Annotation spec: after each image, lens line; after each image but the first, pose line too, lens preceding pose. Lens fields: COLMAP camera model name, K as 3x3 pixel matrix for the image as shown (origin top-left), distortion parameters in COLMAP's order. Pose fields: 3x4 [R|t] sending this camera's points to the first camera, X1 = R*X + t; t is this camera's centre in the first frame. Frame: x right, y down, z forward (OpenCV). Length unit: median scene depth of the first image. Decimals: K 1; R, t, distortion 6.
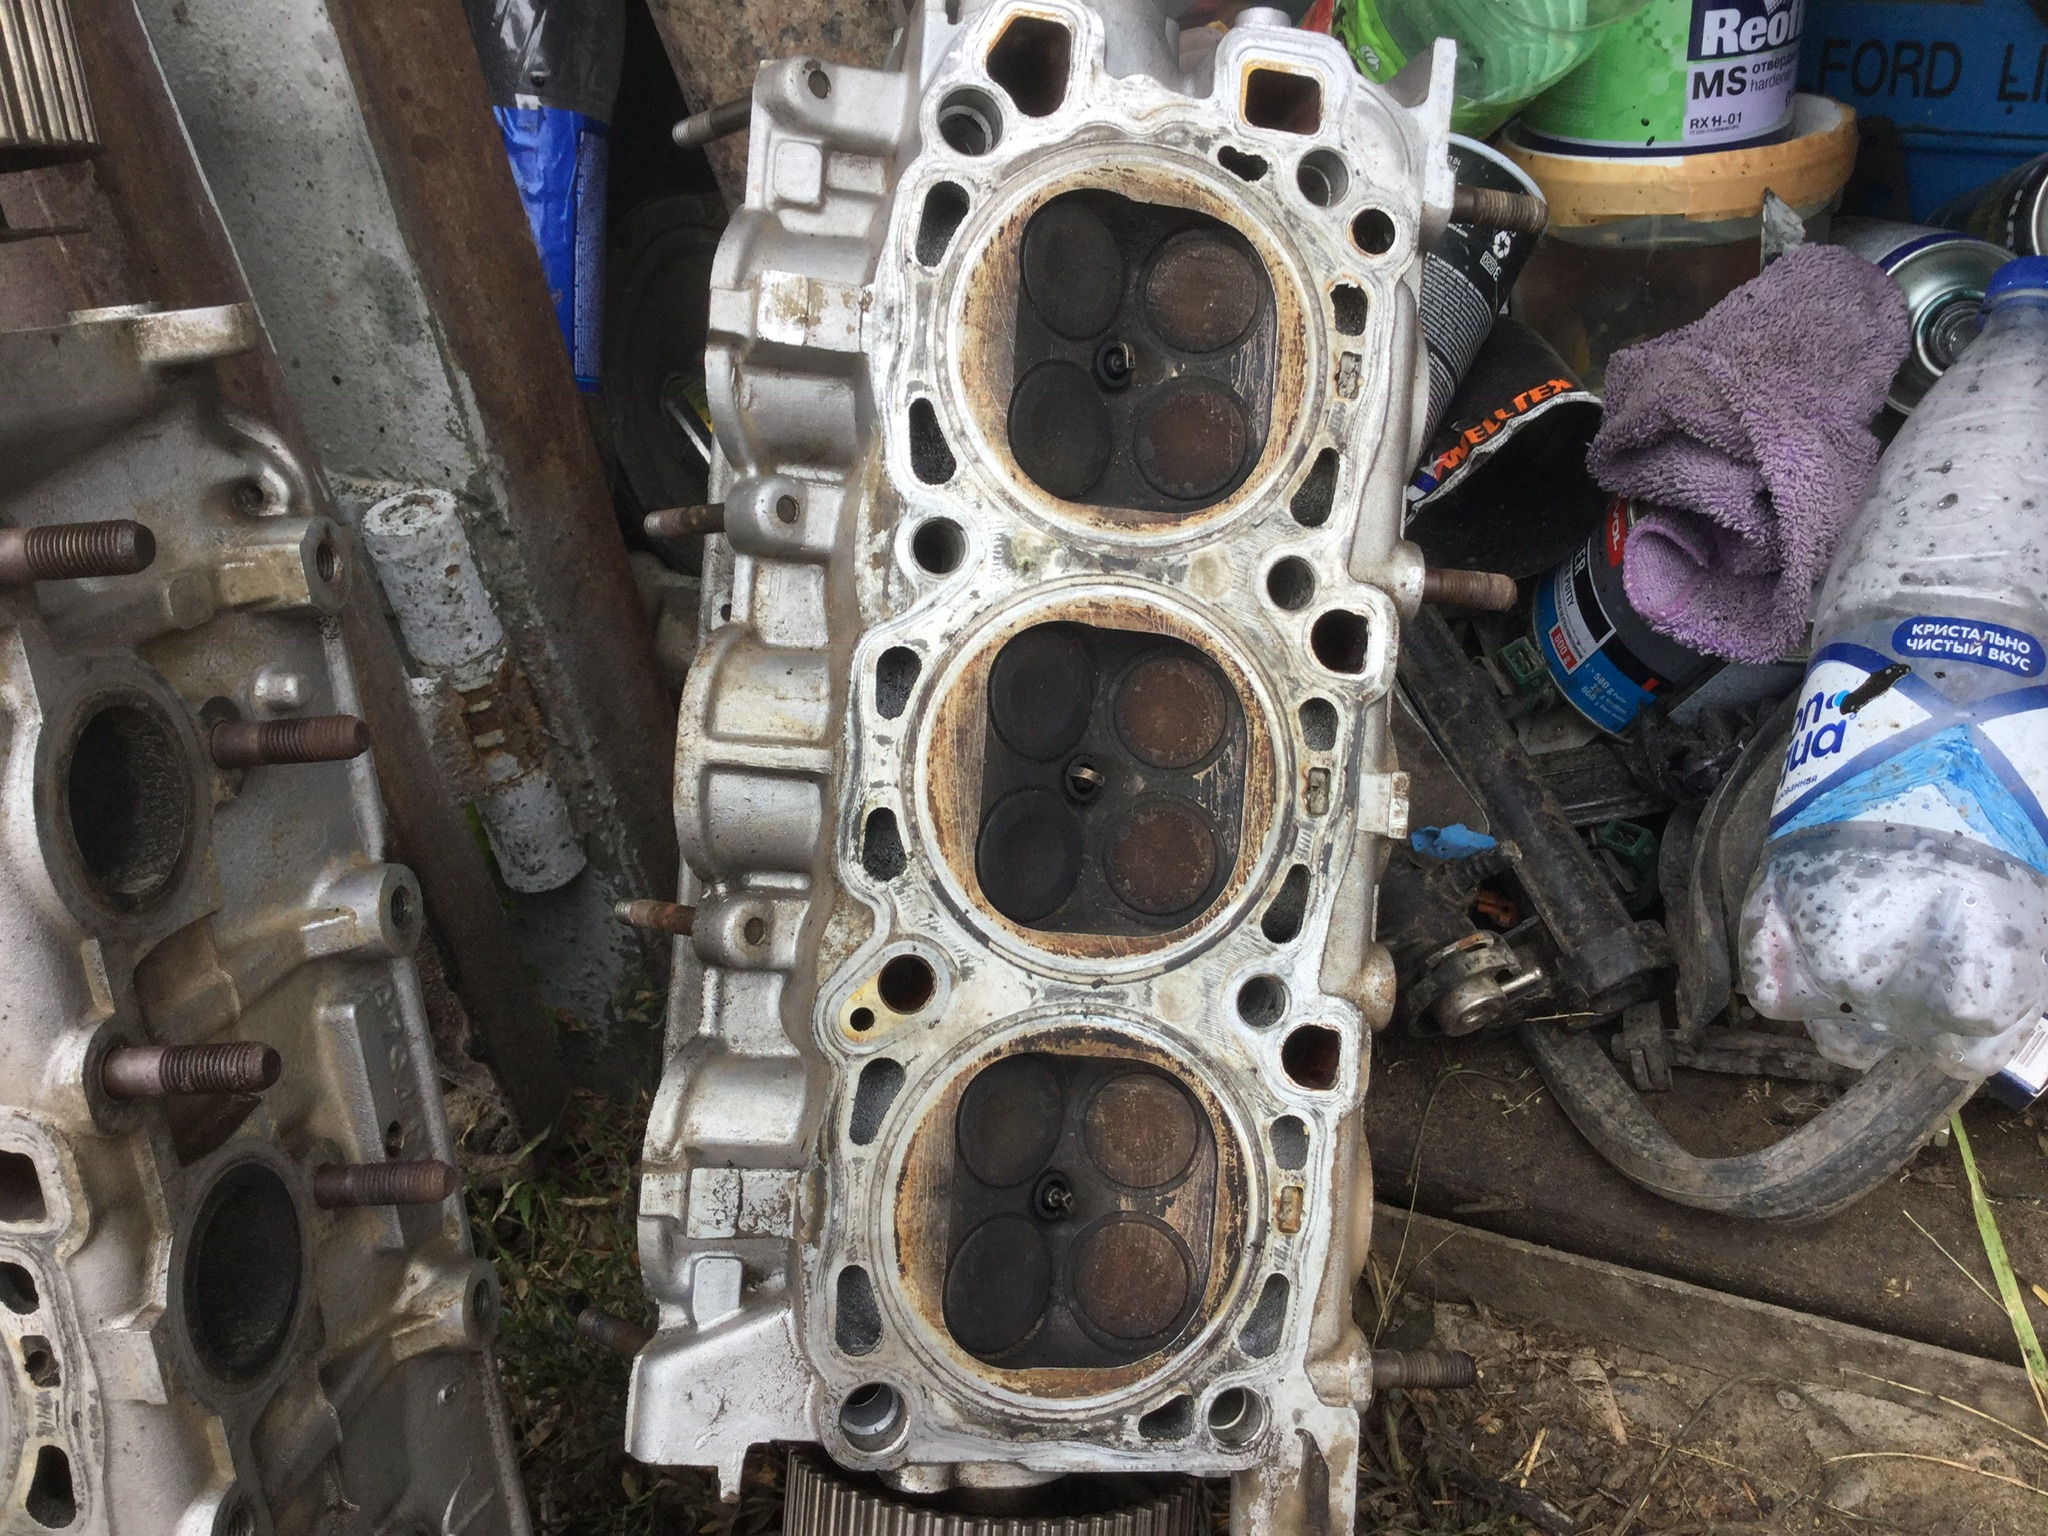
lens RADIAL K [[1845.4, 0, 1024.0], [0, 1845.4, 768.0], [0, 0, 1]] dist [0.038138, -0.139743]
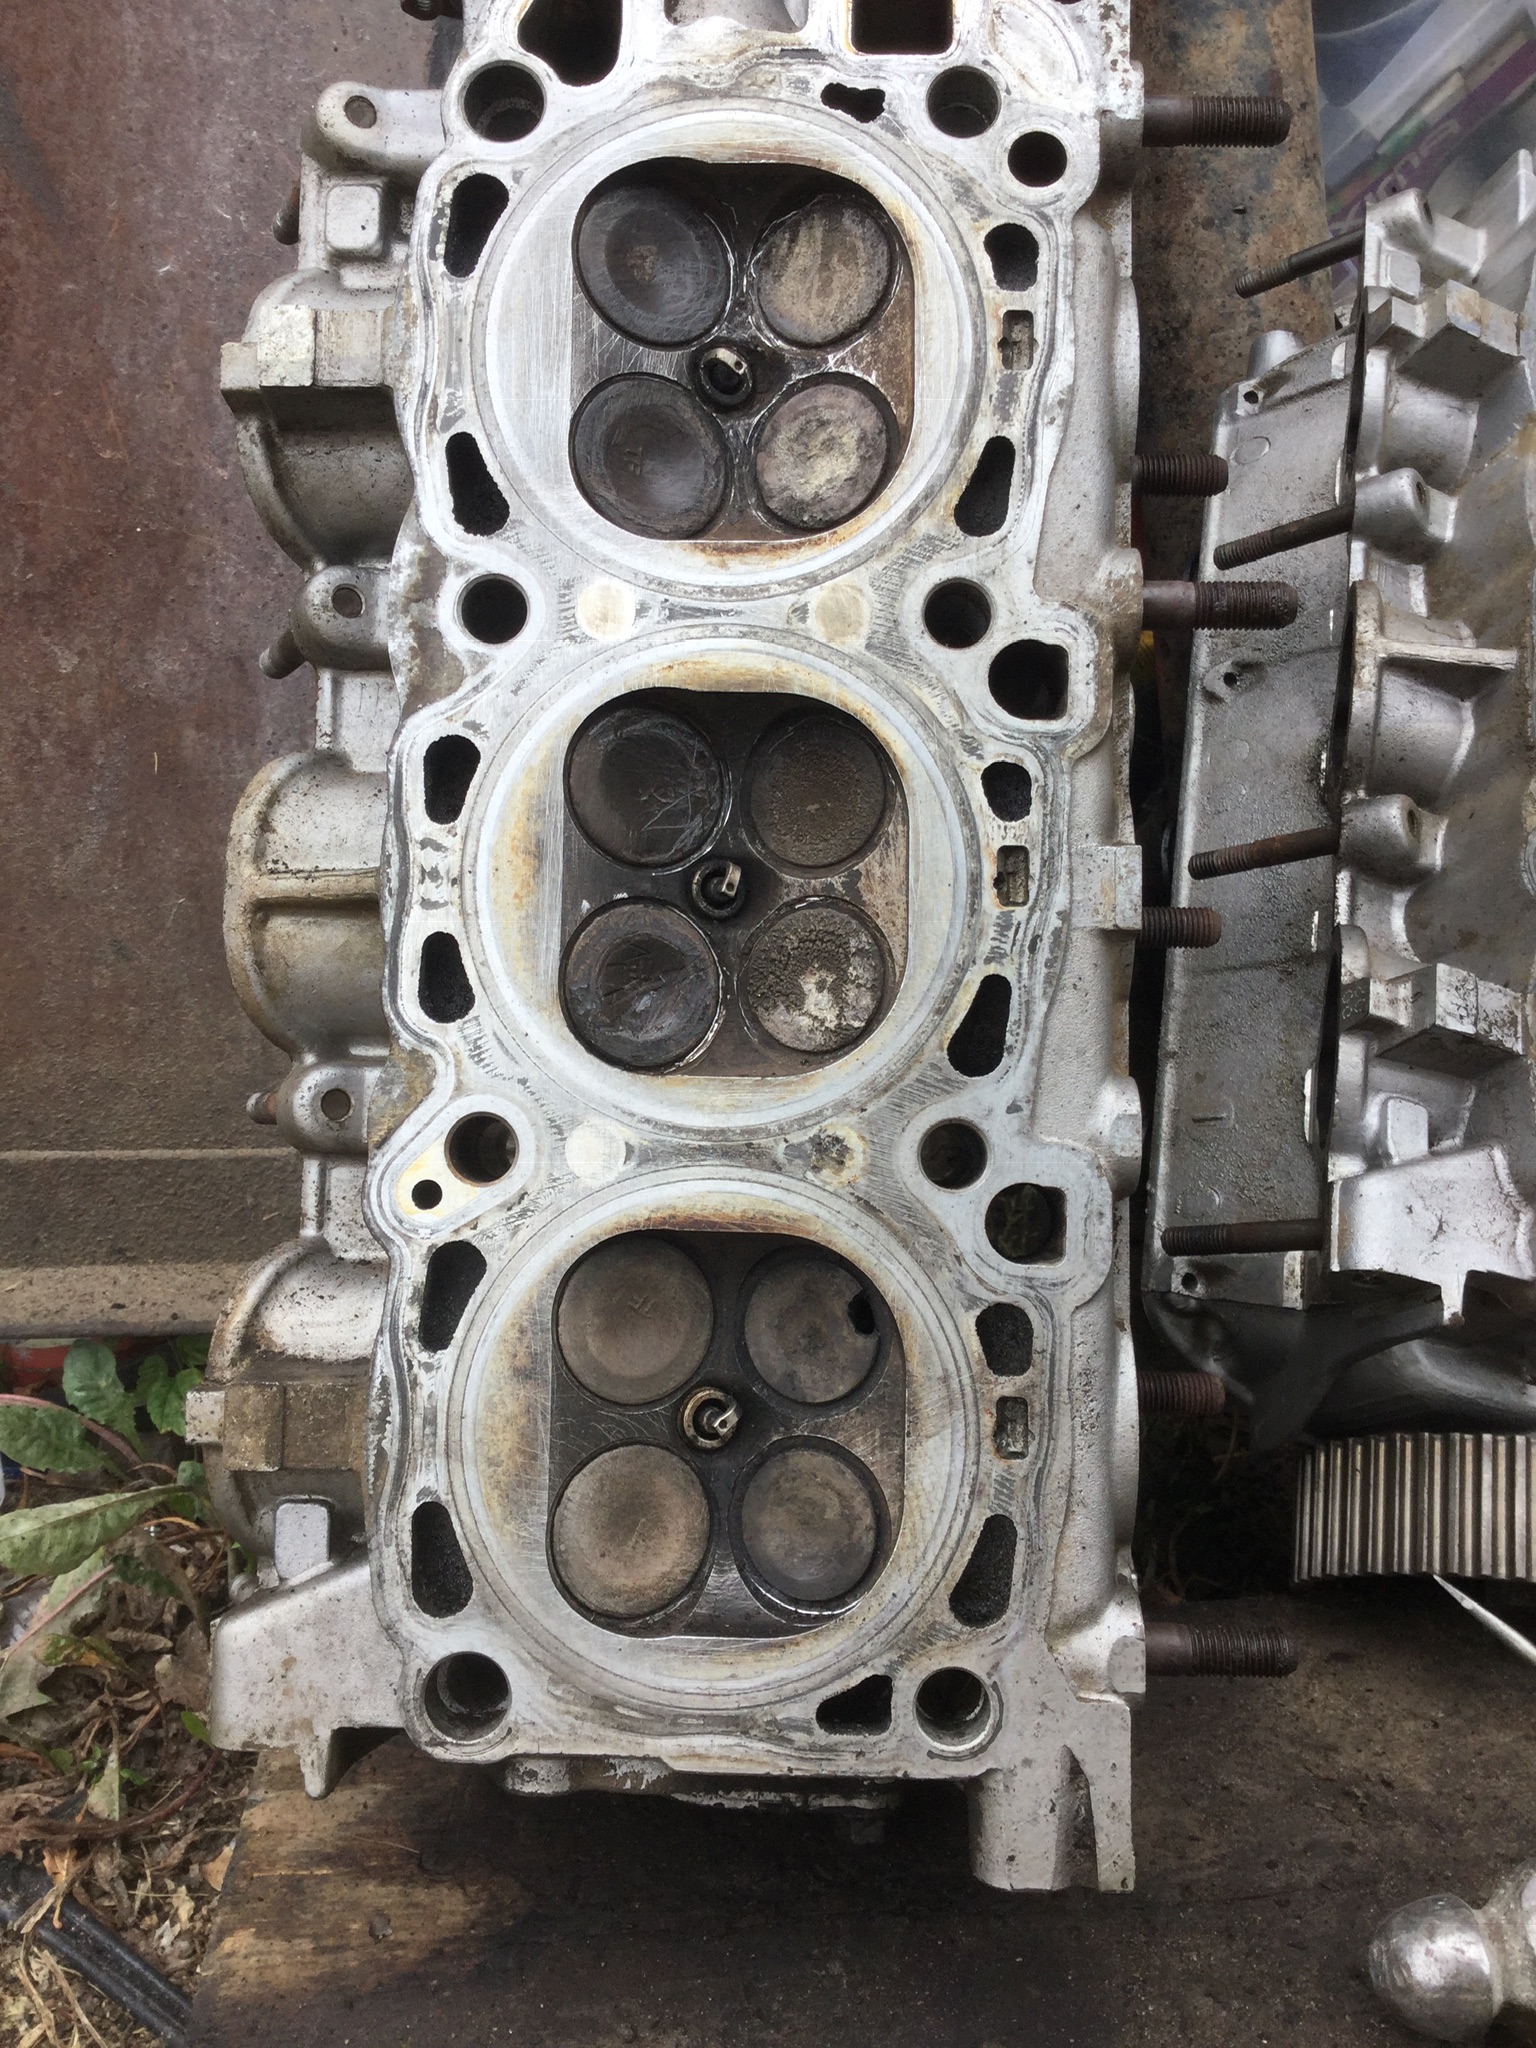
lens RADIAL K [[1845.4, 0, 768.0], [0, 1845.4, 1024.0], [0, 0, 1]] dist [0.038138, -0.139743]
pose [[0.966617, -0.077294, -0.244289, 0.250369], [0.064360, 0.996091, -0.060502, 0.116592], [0.248011, 0.042760, 0.967813, 0.244912]]
